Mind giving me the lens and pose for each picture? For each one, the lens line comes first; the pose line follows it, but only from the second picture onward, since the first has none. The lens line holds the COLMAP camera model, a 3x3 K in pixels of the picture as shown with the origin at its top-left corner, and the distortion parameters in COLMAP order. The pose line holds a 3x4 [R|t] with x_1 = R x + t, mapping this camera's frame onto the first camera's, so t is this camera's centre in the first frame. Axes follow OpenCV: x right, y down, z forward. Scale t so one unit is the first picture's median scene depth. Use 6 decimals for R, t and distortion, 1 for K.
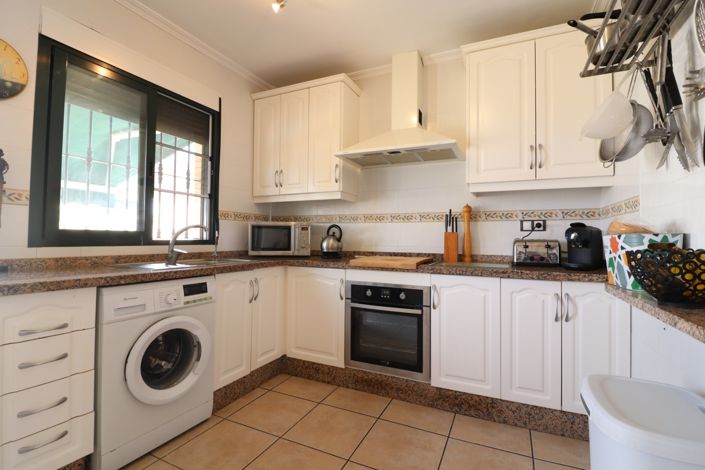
lens RADIAL K [[328.5, 0, 353.3], [0, 328.5, 232.1], [0, 0, 1]] dist [-0.004554, -0.003953]
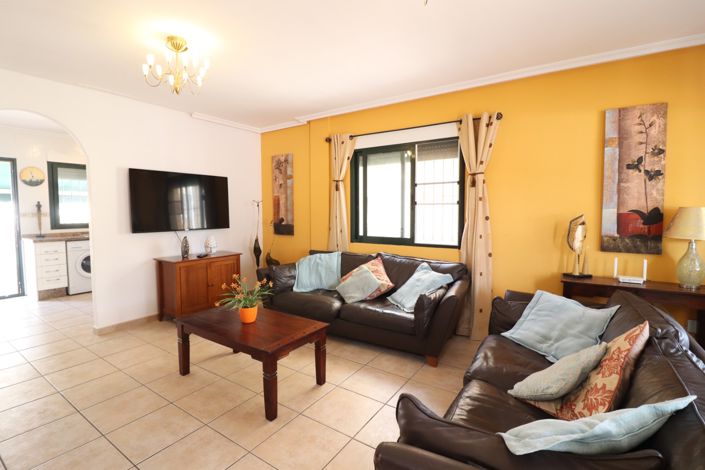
lens RADIAL K [[328.5, 0, 350.9], [0, 328.5, 238.2], [0, 0, 1]] dist [-0.004554, -0.003953]
pose [[0.989191, 0.000676, -0.146629, 2.527551], [0.012331, 0.996064, 0.087779, -0.121346], [0.146111, -0.088638, 0.985289, -1.835026]]
